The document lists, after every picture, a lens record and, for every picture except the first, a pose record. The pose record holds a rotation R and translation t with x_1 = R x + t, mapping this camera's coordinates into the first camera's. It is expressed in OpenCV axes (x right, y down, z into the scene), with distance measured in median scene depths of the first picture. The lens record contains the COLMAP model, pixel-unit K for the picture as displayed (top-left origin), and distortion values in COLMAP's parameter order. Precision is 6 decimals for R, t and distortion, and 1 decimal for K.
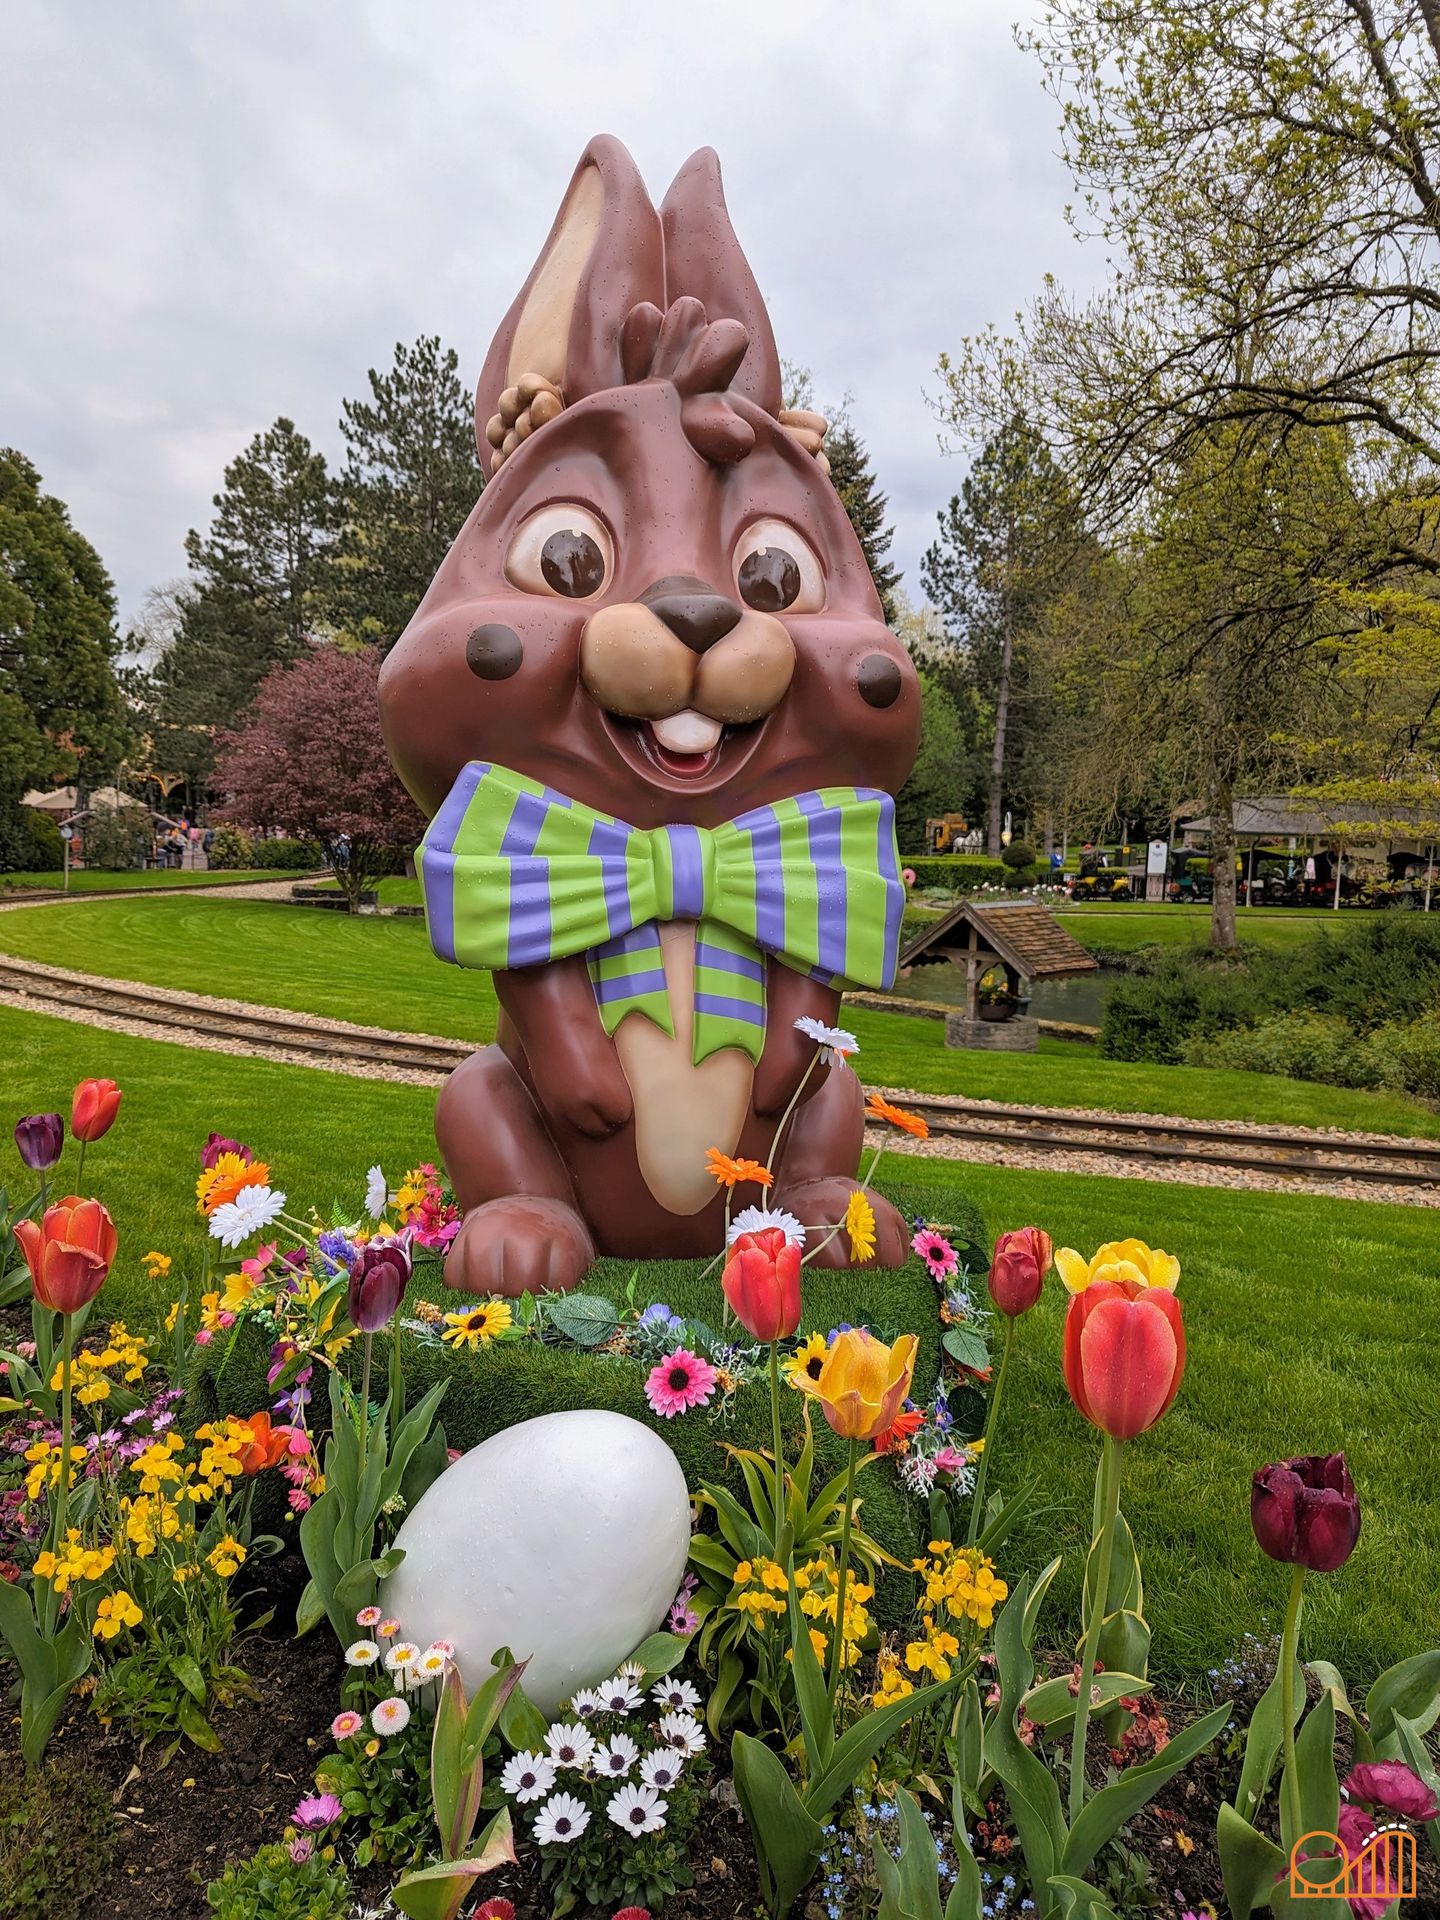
lens RADIAL K [[1369.8, 0, 729.3], [0, 1369.8, 962.2], [0, 0, 1]] dist [0.049286, -0.037936]
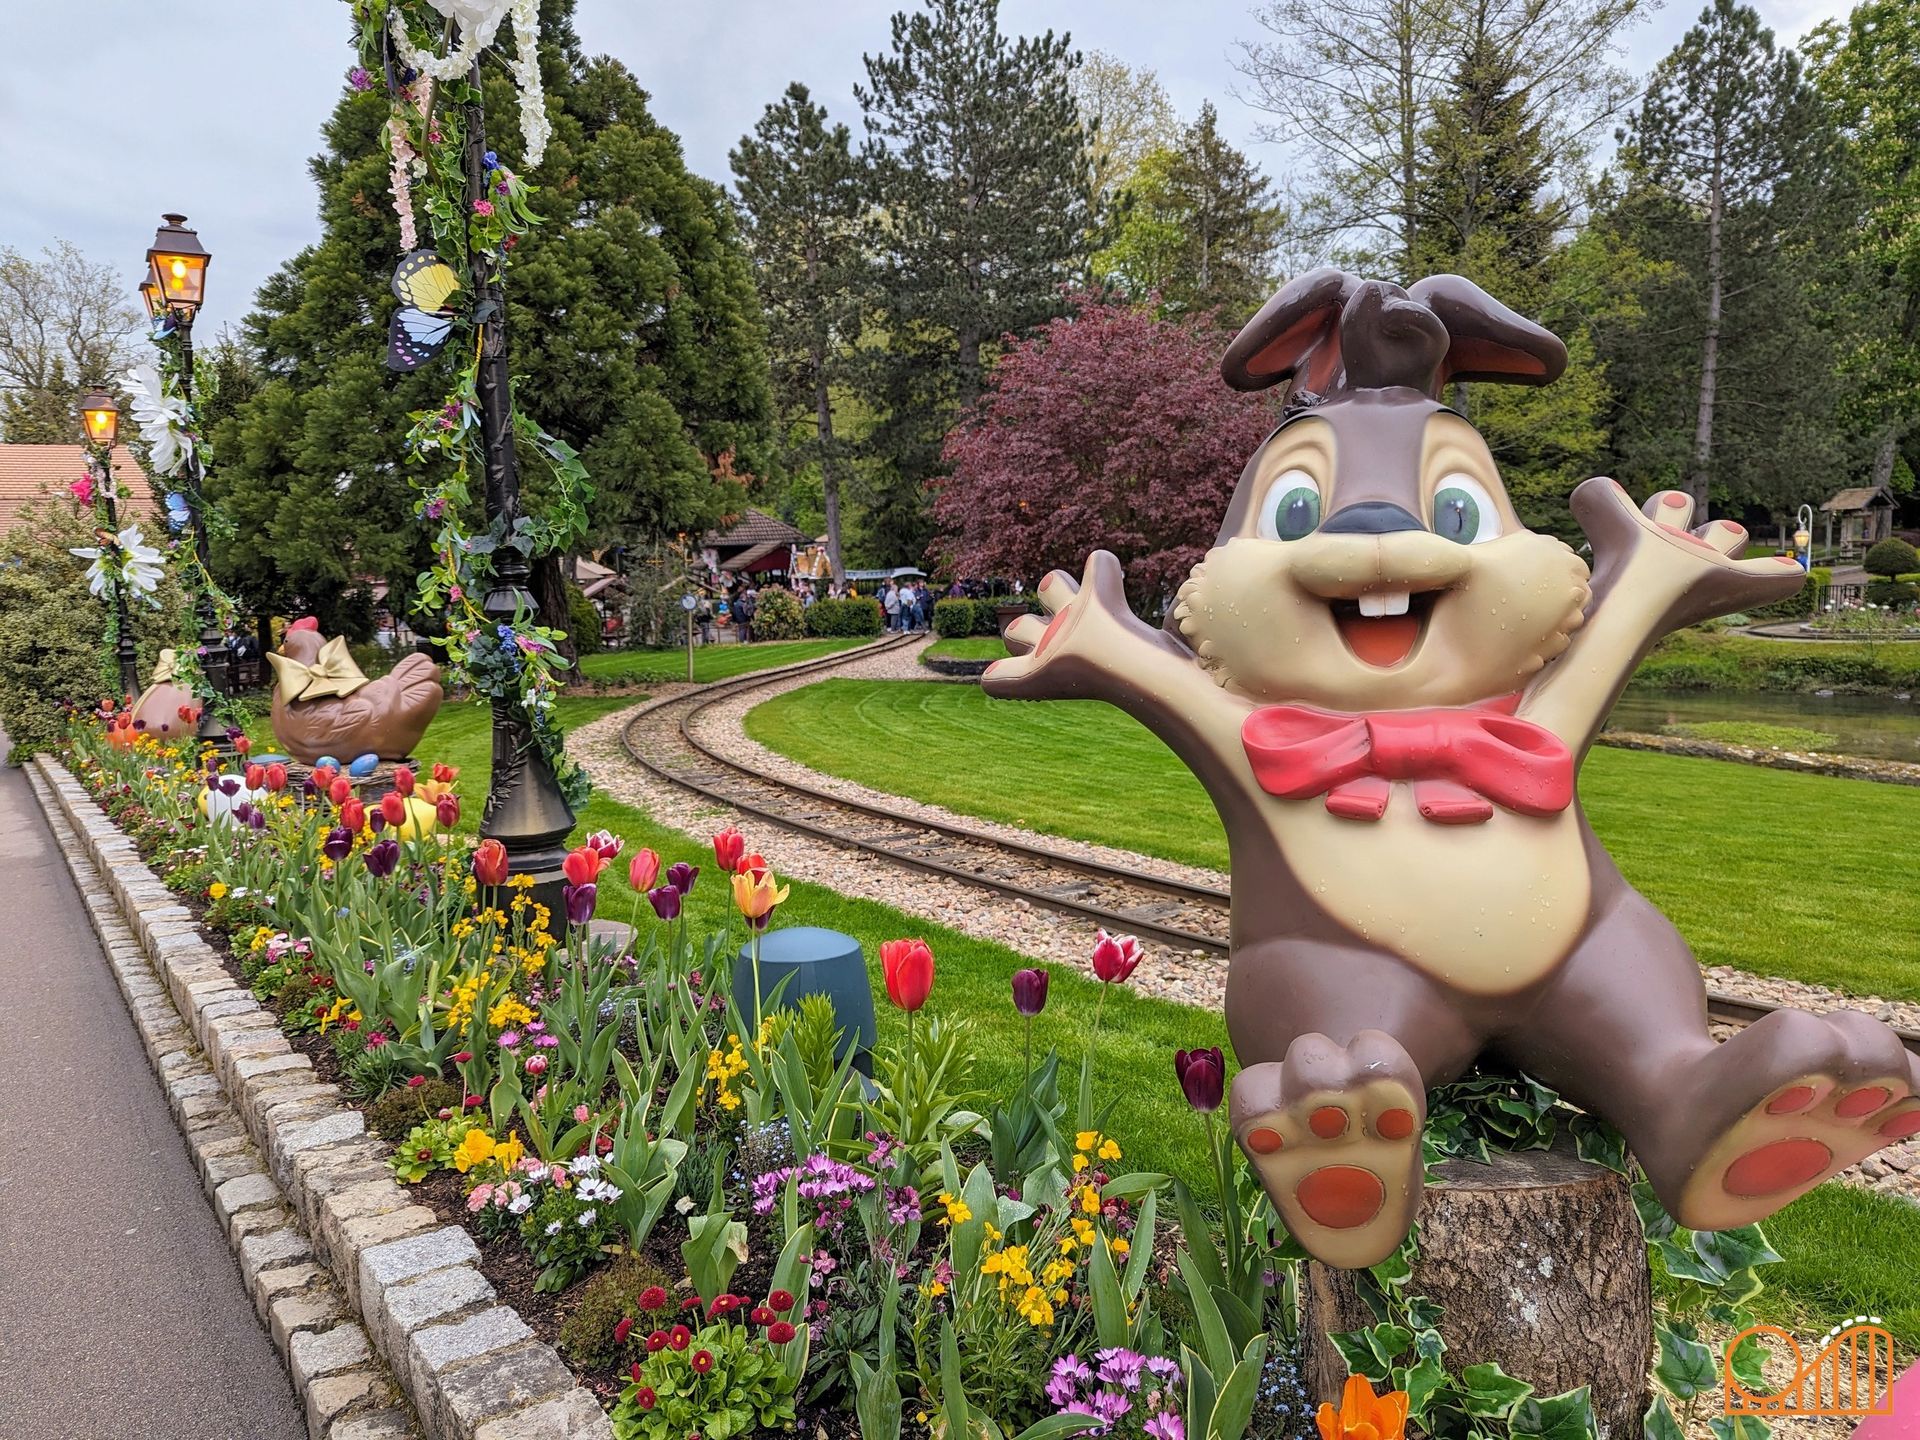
lens RADIAL K [[1369.8, 0, 944.7], [0, 1369.8, 723.1], [0, 0, 1]] dist [0.049286, -0.037936]
pose [[0.994869, -0.052861, -0.086268, -0.186851], [0.053810, 0.998513, 0.008712, -0.019470], [0.085680, -0.013310, 0.996234, 0.193004]]
